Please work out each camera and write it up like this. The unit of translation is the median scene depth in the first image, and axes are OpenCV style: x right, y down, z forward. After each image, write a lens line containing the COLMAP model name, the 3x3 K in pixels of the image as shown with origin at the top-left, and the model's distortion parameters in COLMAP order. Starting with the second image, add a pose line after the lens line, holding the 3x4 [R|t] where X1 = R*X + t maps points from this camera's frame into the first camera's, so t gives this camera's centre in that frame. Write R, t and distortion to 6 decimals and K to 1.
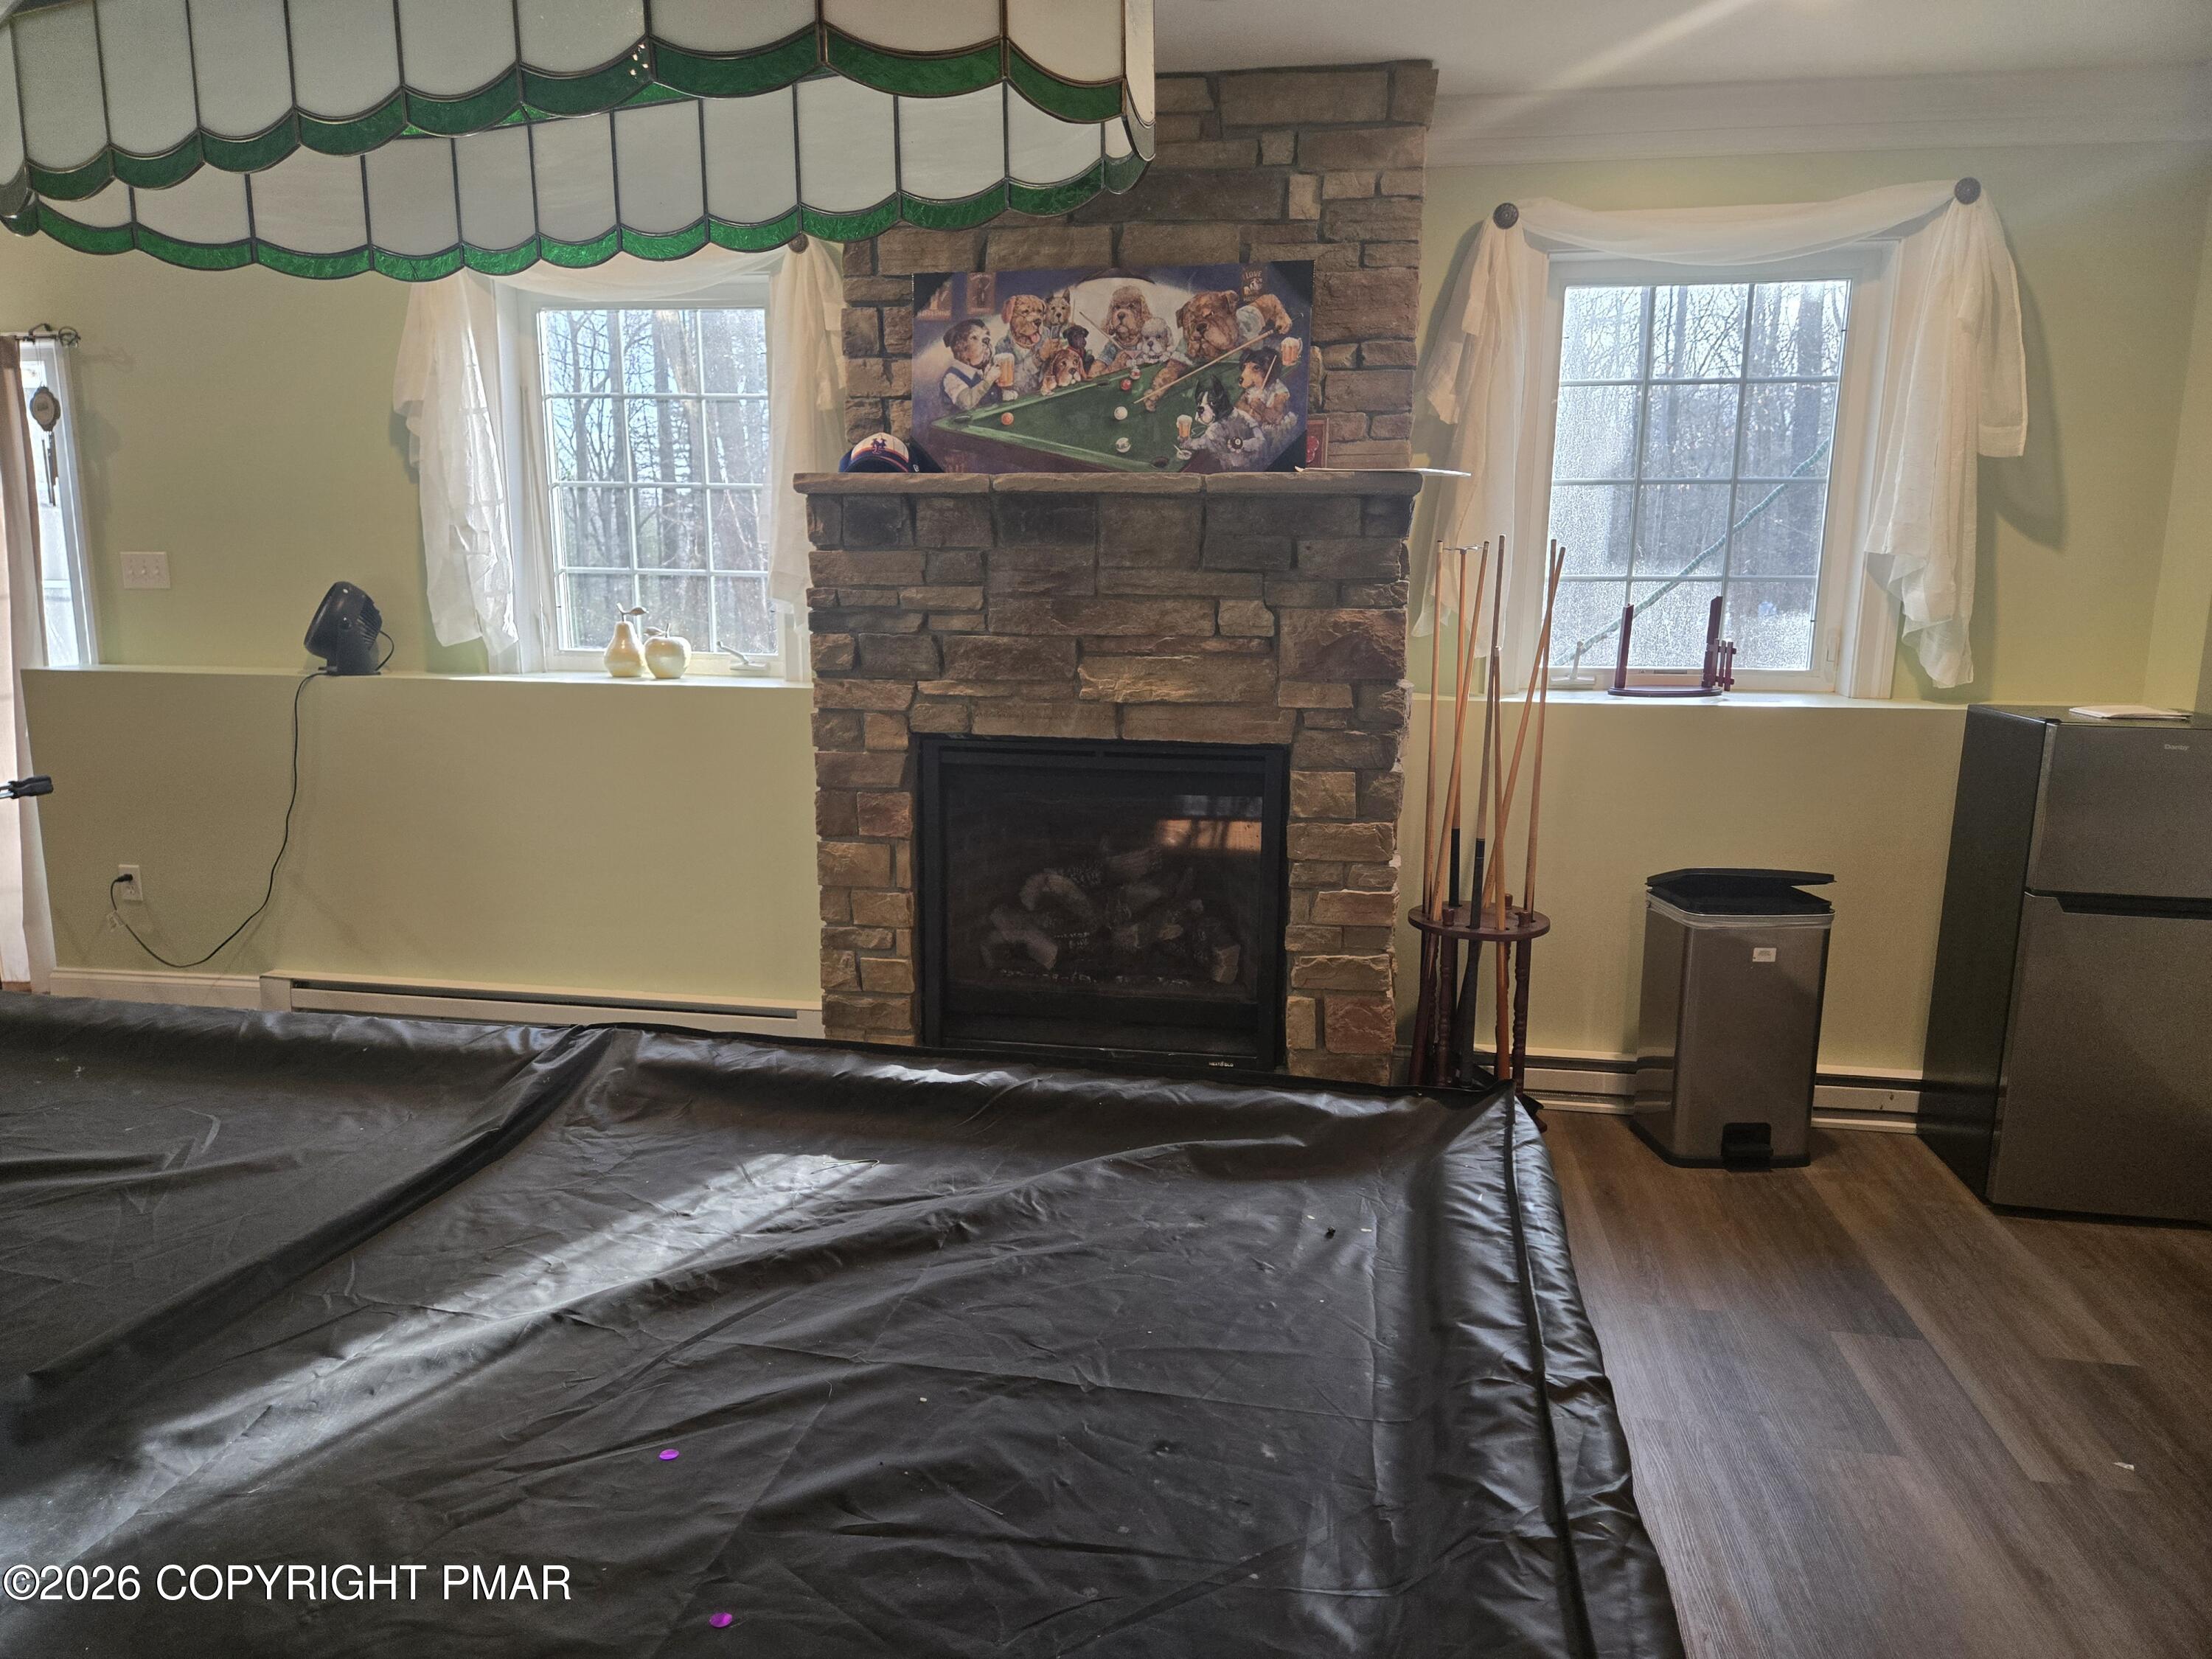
lens RADIAL K [[1483.5, 0, 1101.2], [0, 1483.5, 836.5], [0, 0, 1]] dist [0.056166, -0.003675]
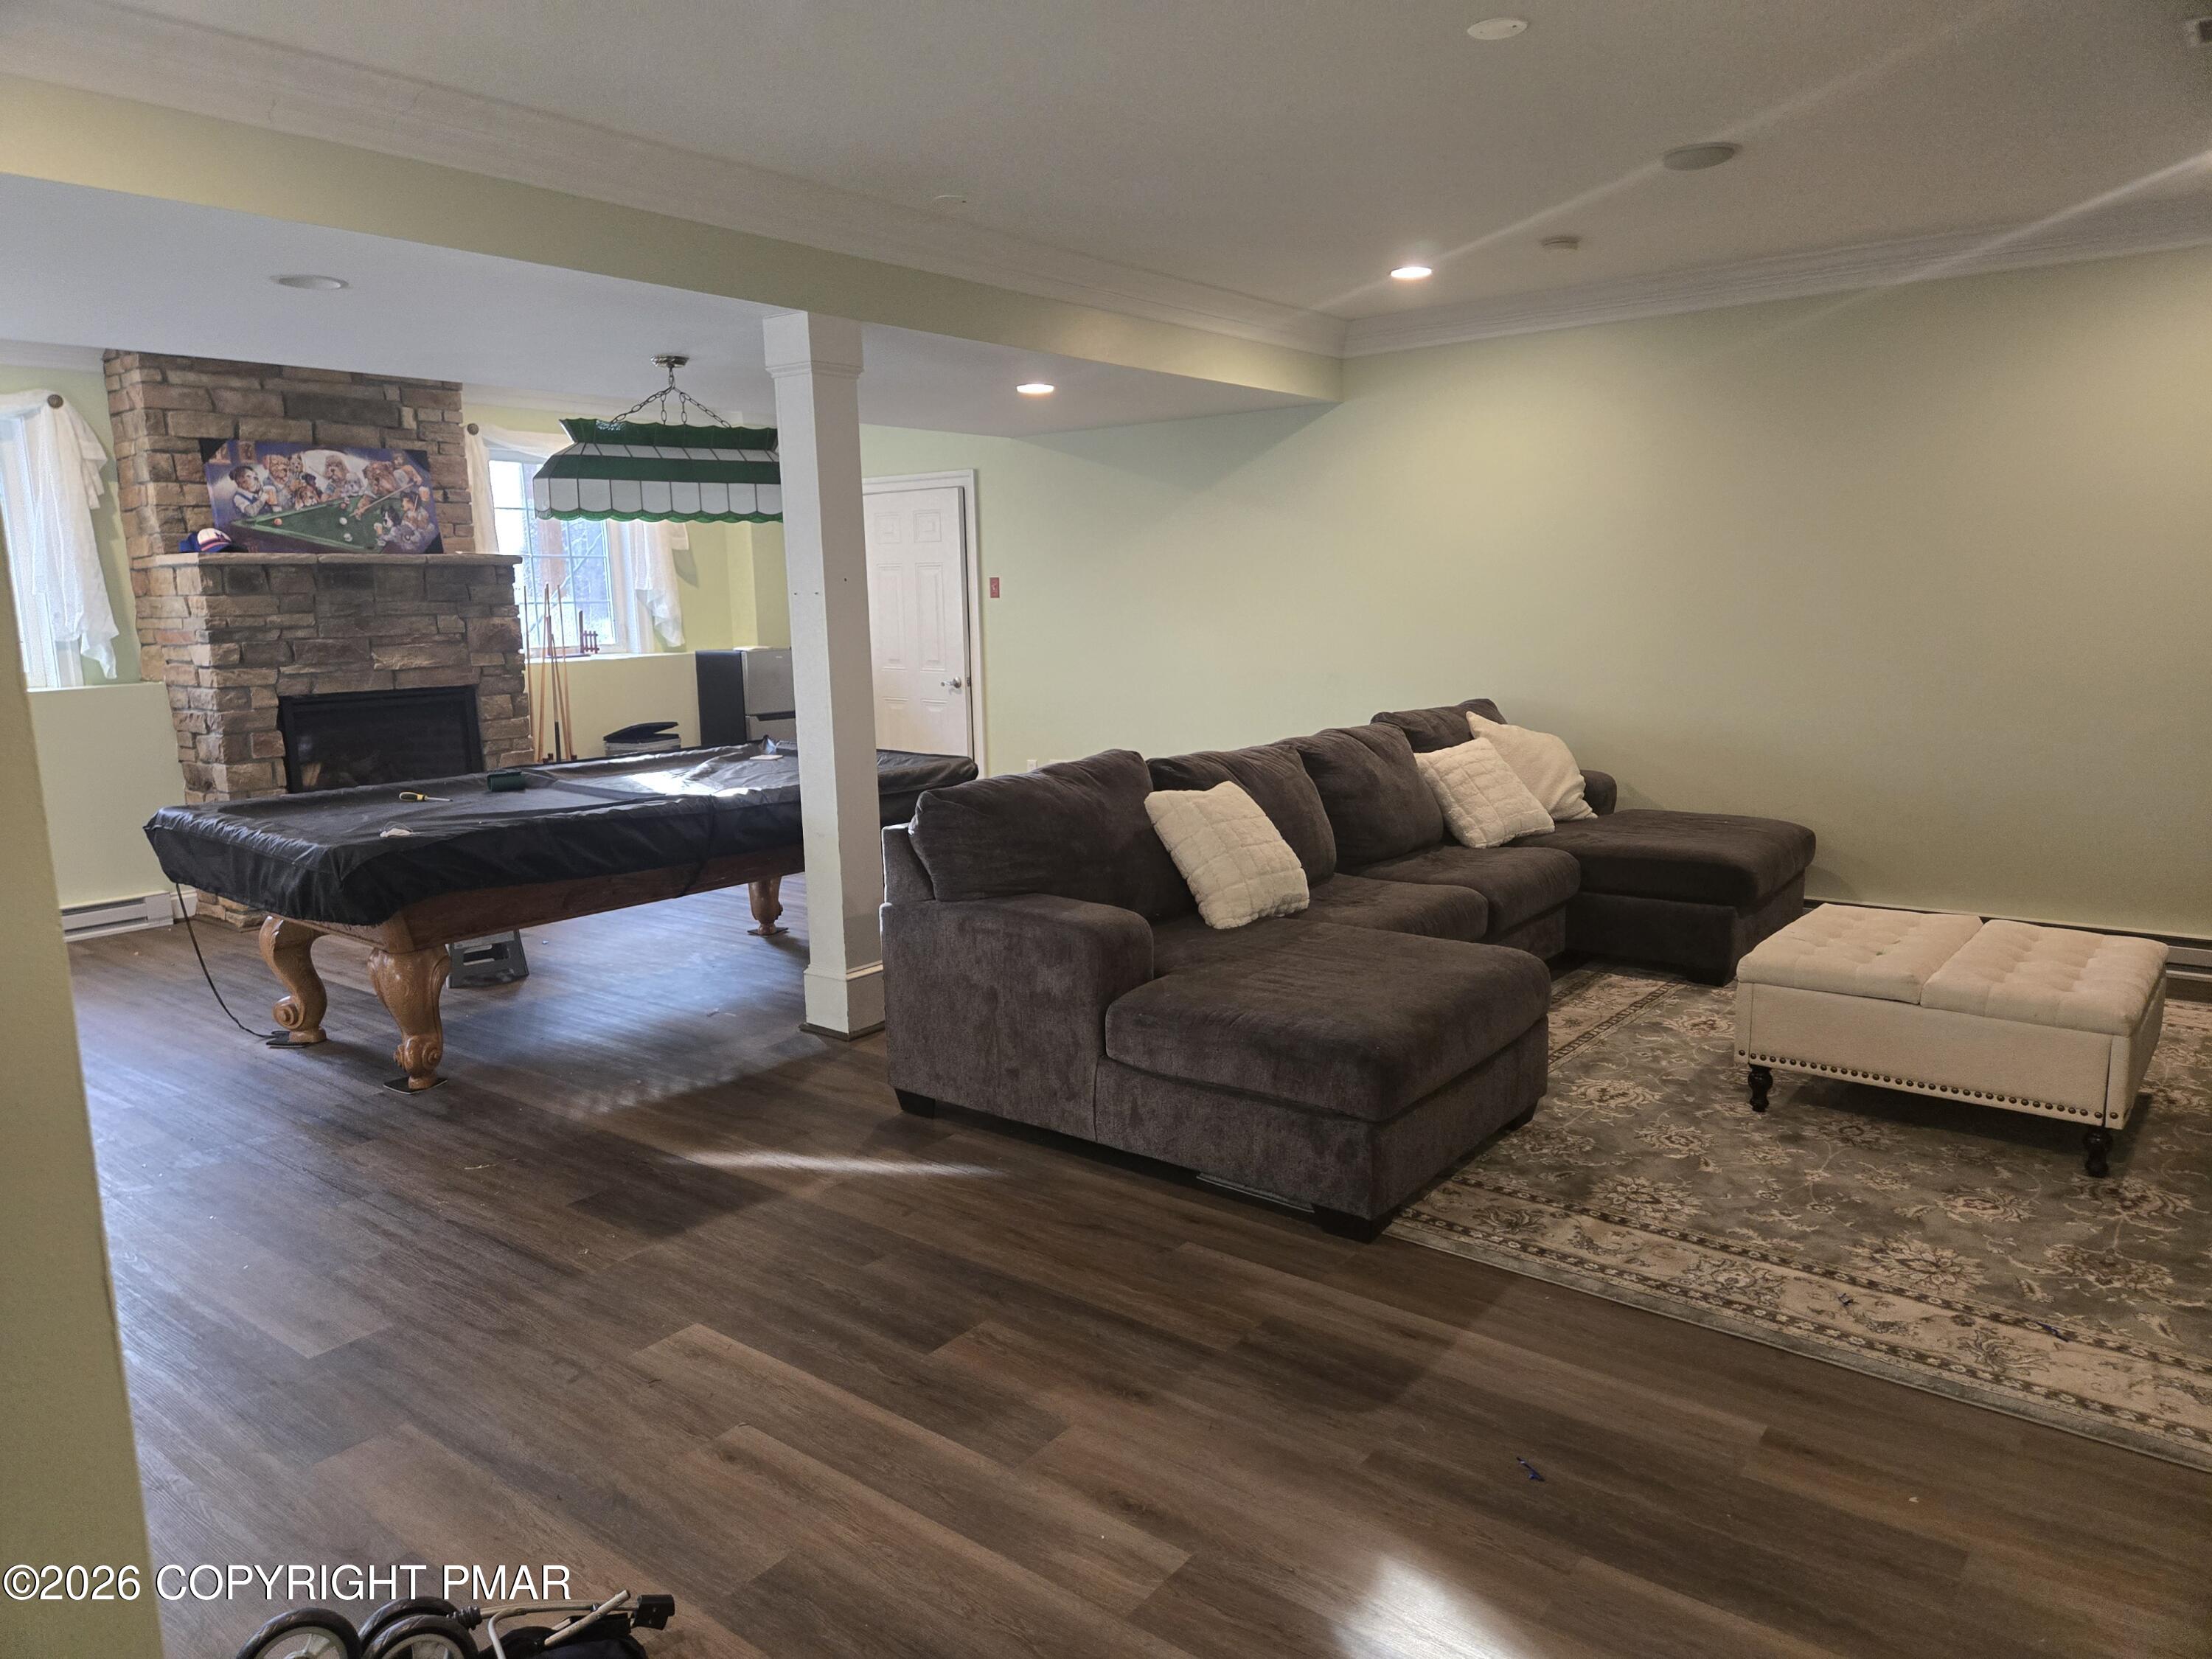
lens RADIAL K [[1483.5, 0, 1105.7], [0, 1483.5, 829.5], [0, 0, 1]] dist [0.056166, -0.003675]
pose [[0.477580, -0.162366, 0.863455, -1.249896], [0.192632, 0.978214, 0.077400, 0.138207], [-0.857211, 0.129365, 0.498452, -0.737803]]
